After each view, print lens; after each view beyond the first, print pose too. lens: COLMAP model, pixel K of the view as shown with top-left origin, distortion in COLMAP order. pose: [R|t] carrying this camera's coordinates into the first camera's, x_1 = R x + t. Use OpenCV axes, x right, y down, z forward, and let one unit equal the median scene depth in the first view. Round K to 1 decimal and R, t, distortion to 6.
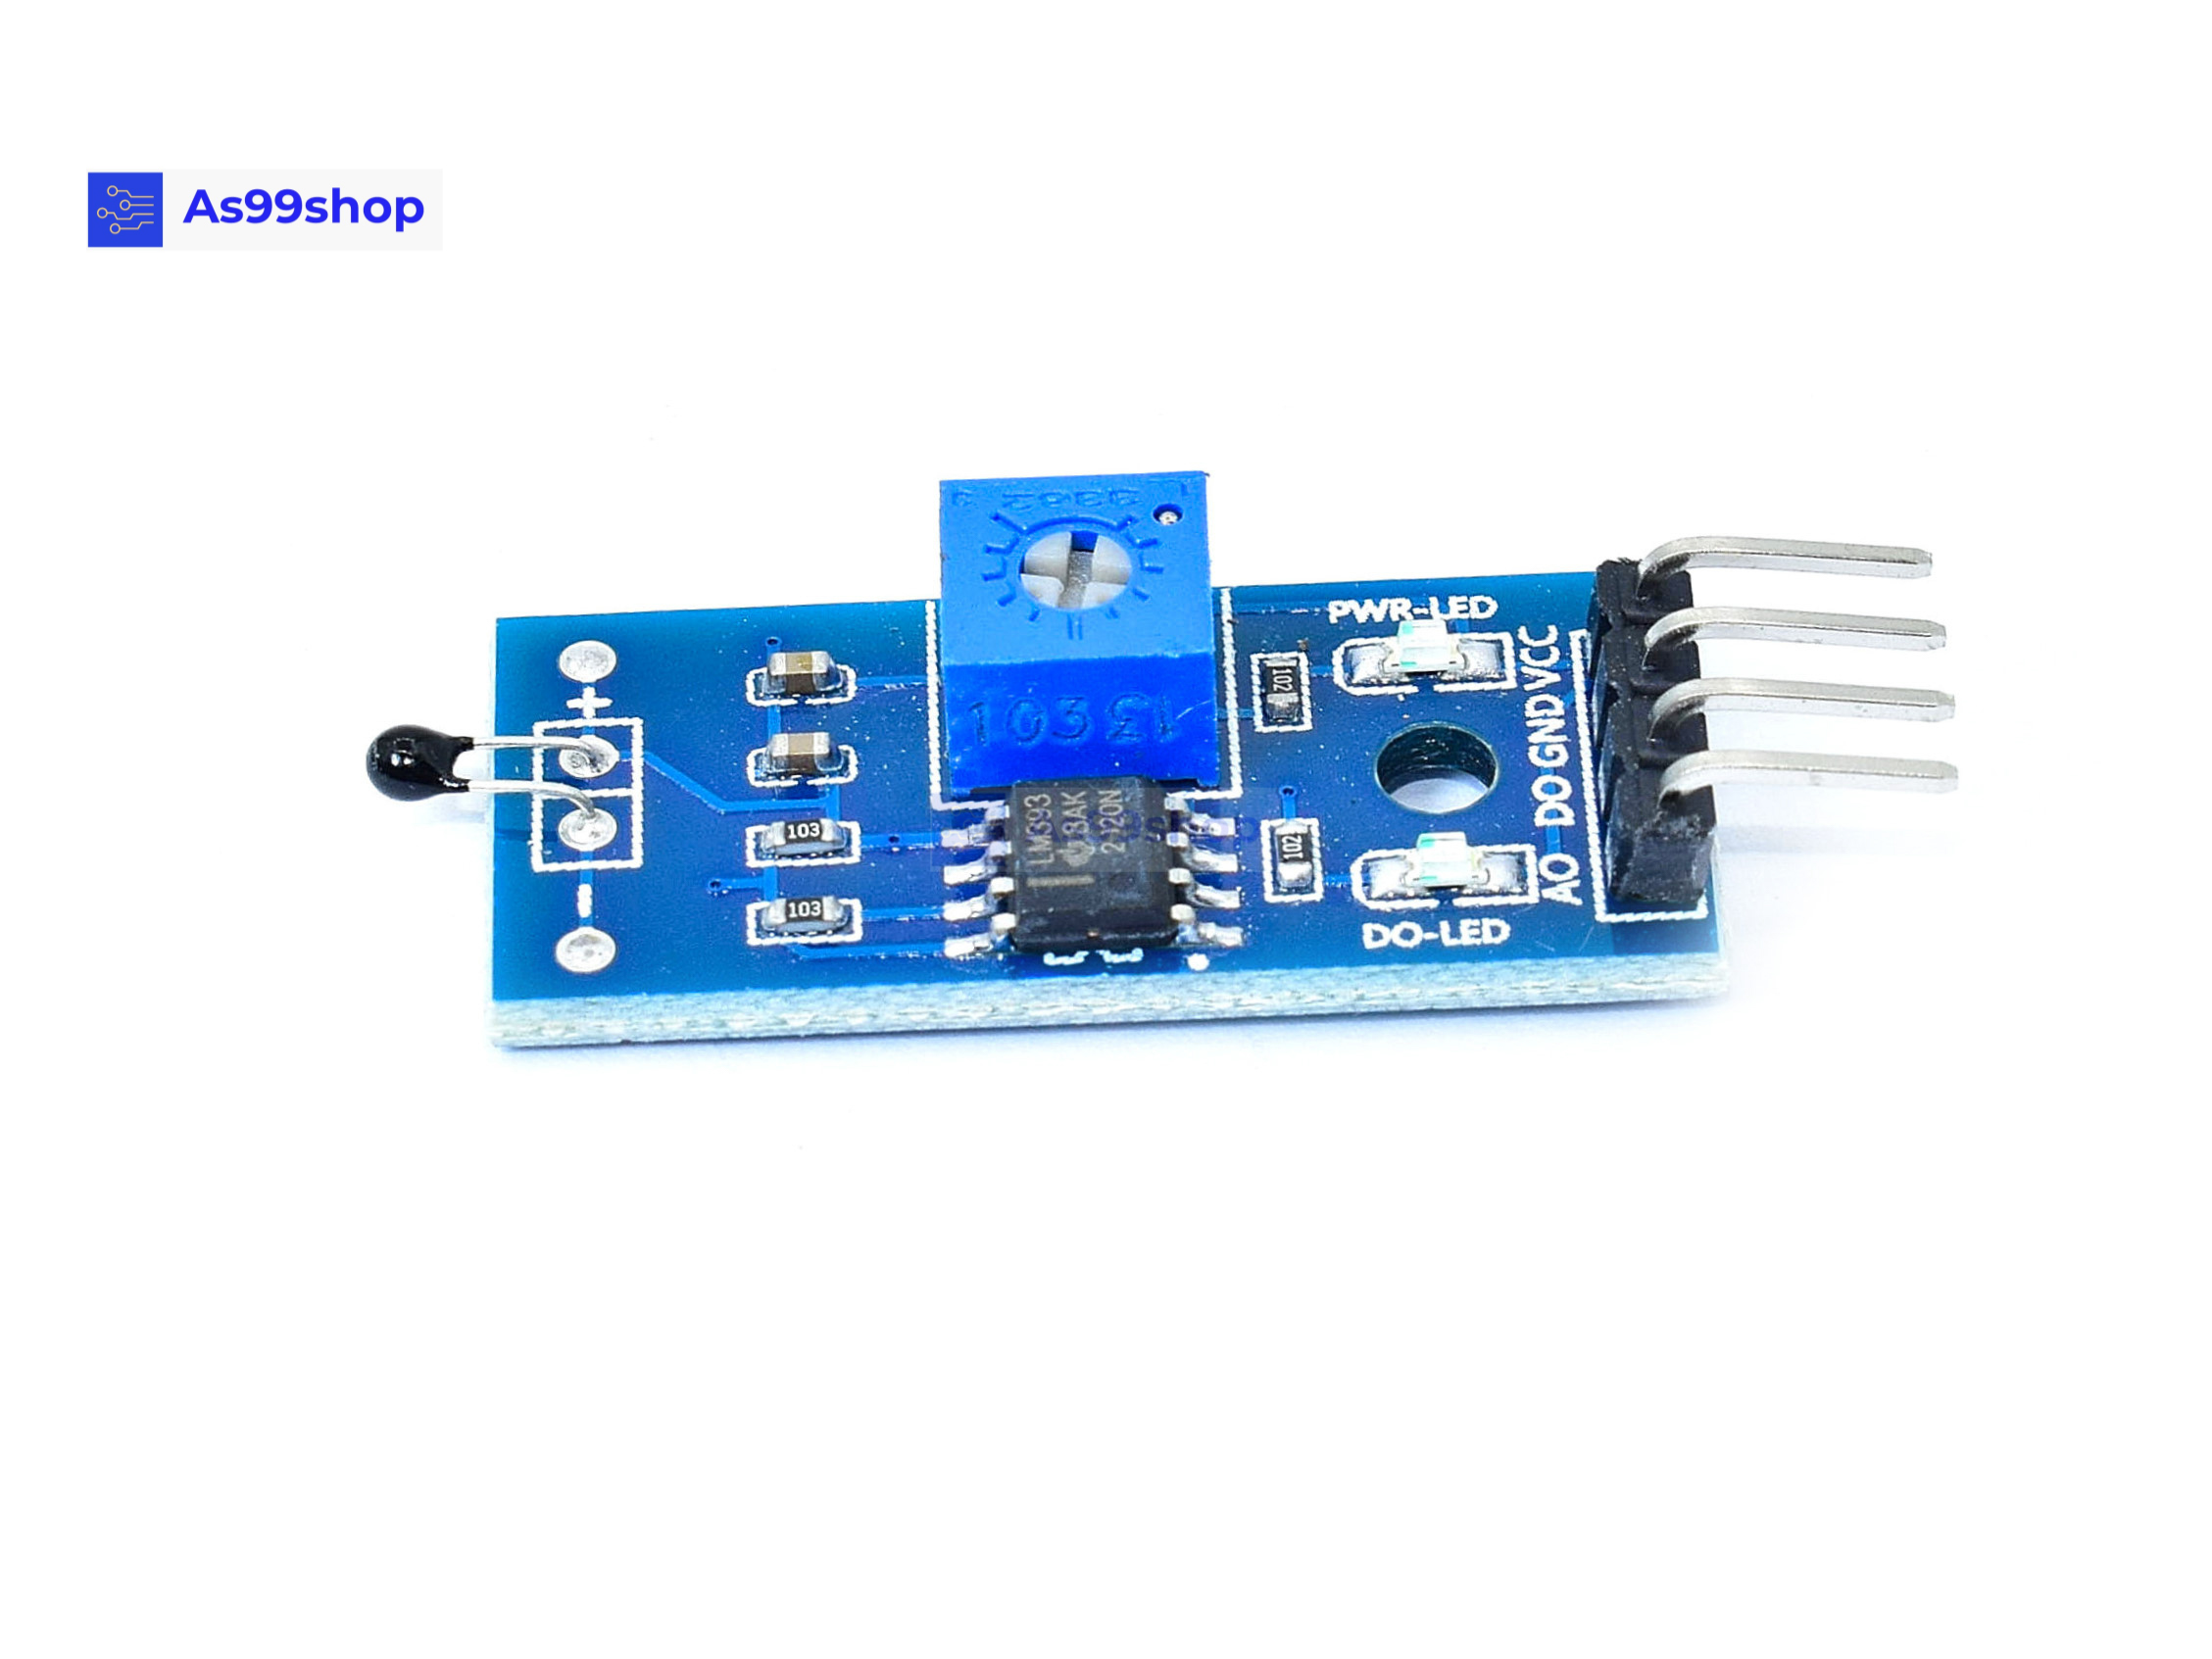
lens RADIAL K [[5274.5, 0, 1124.1], [0, 5274.5, 829.7], [0, 0, 1]] dist [0.062825, 0.136948]
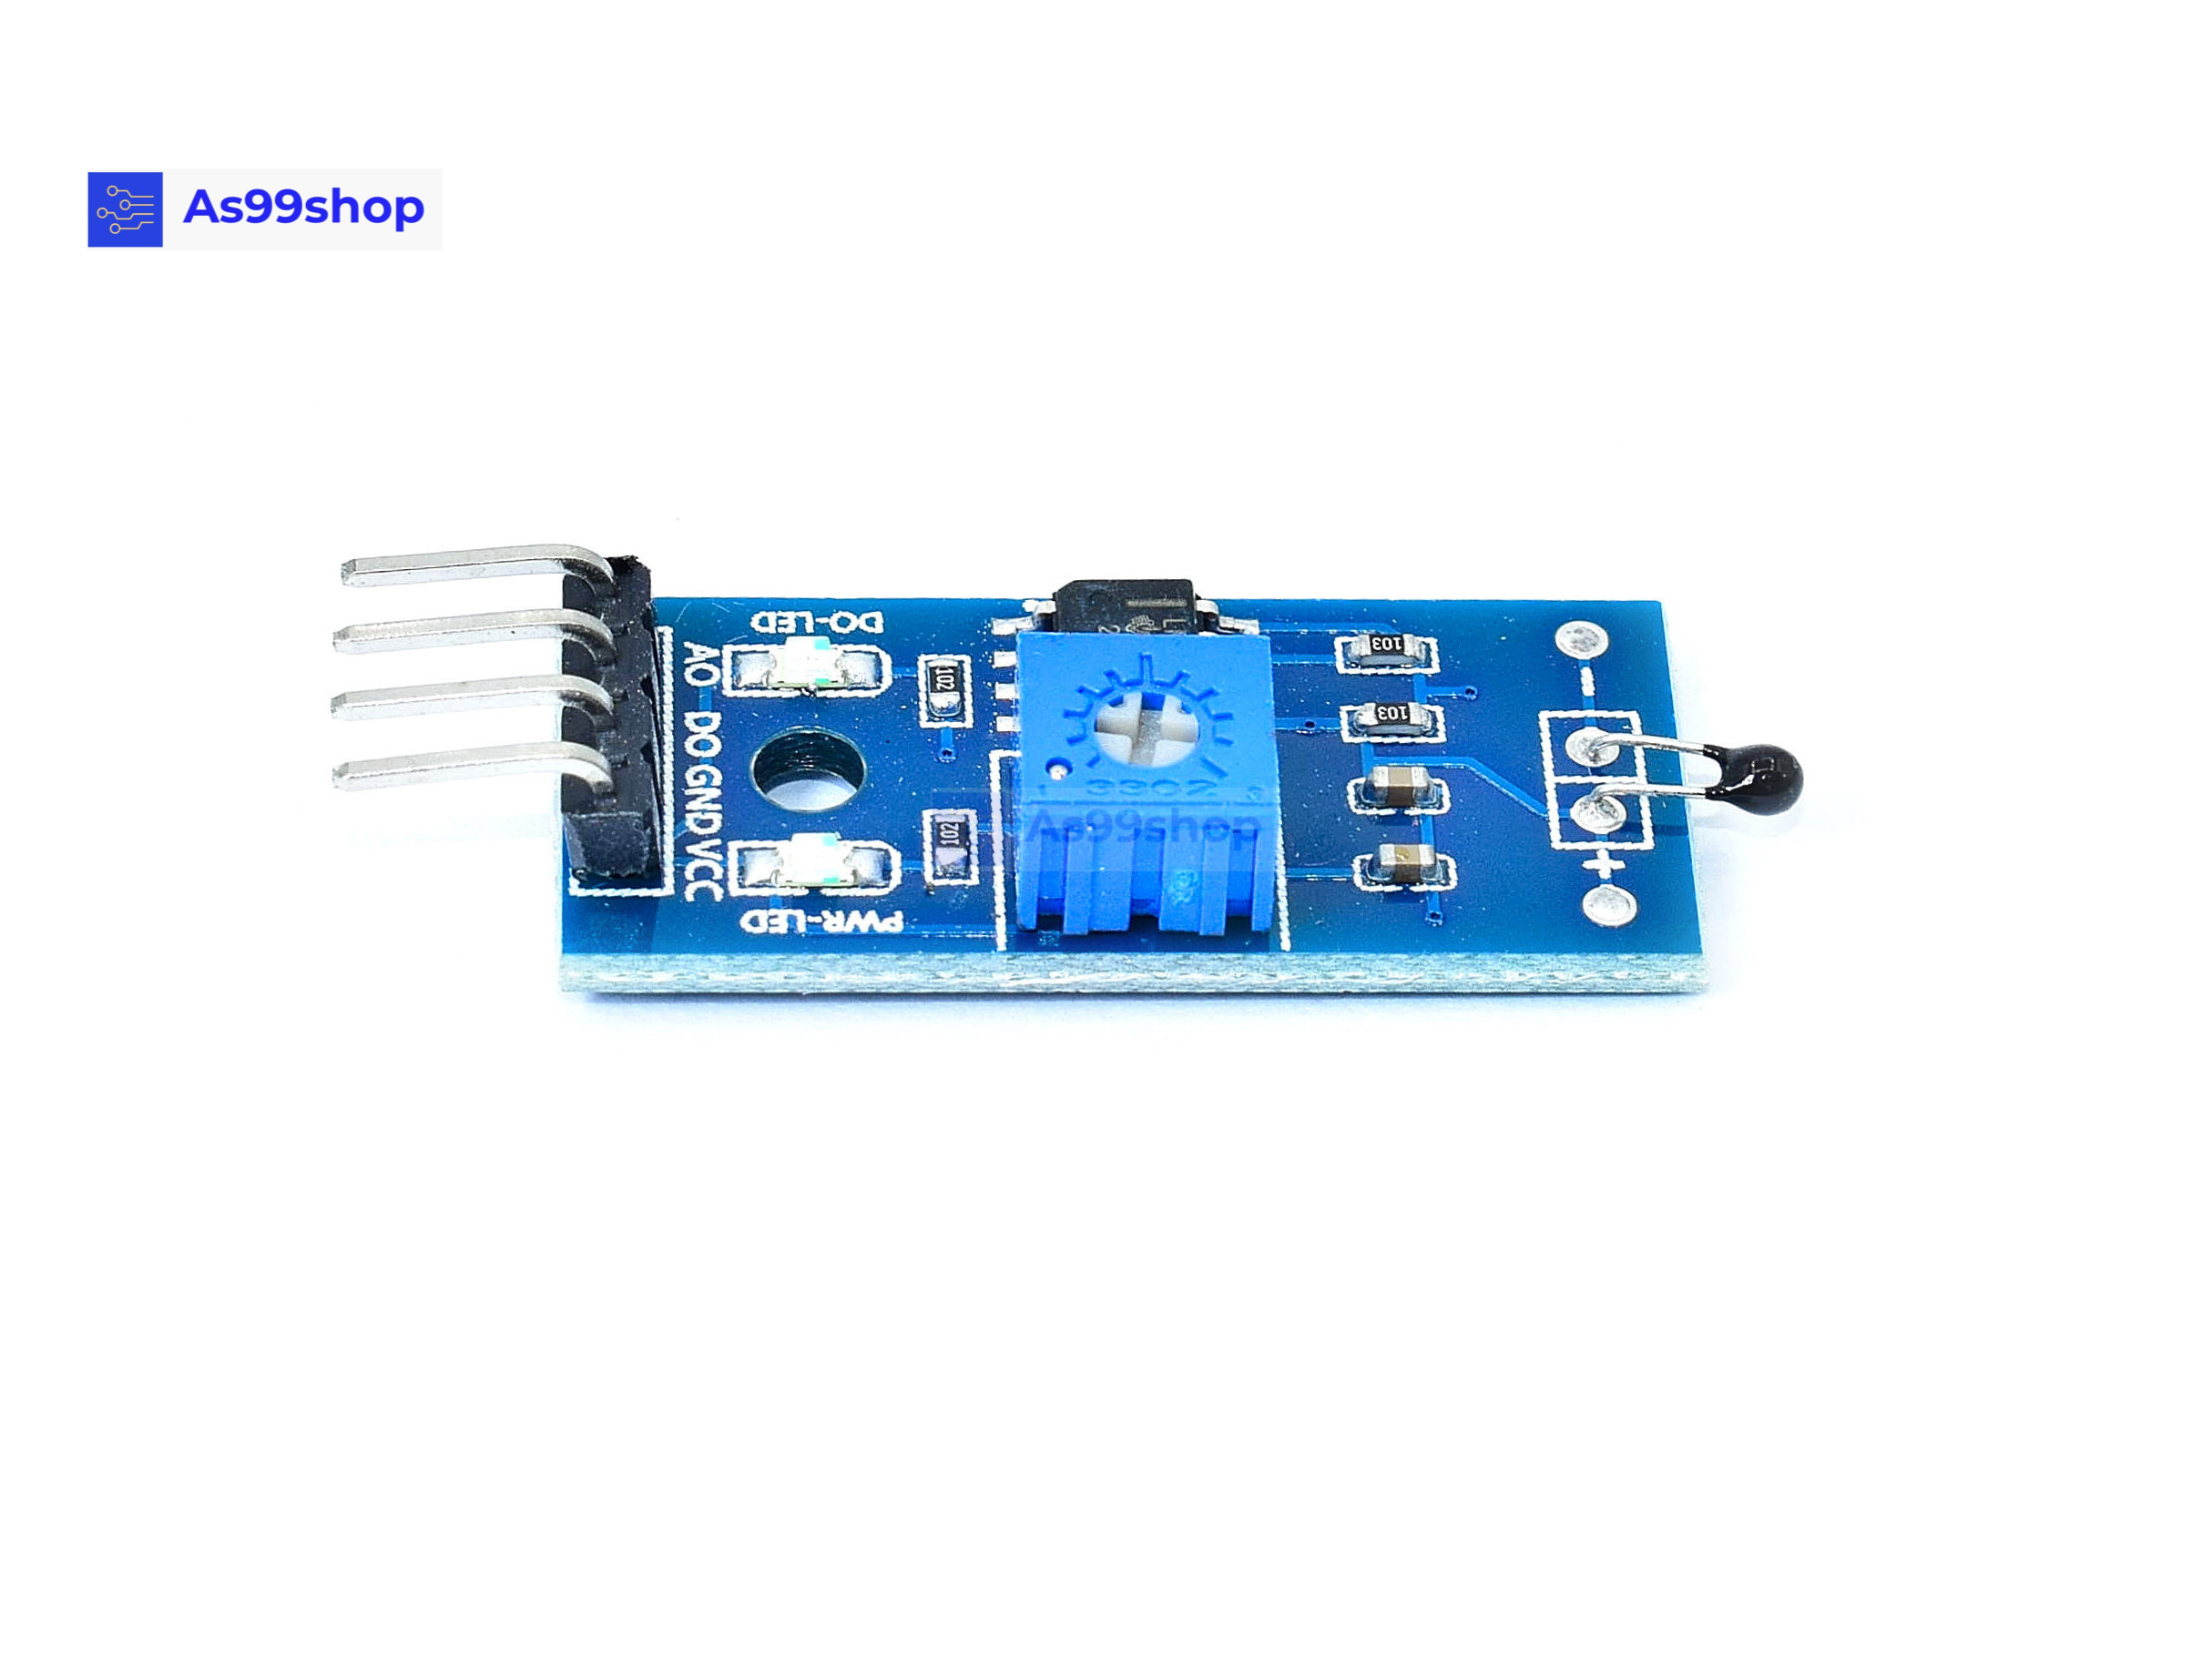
lens RADIAL K [[5274.5, 0, 1124.1], [0, 5274.5, 829.7], [0, 0, 1]] dist [0.062825, 0.136948]
pose [[-0.999902, -0.001769, -0.013856, 0.009726], [-0.010714, -0.539300, 0.842046, -0.923582], [-0.008963, 0.842112, 0.539228, 0.429432]]
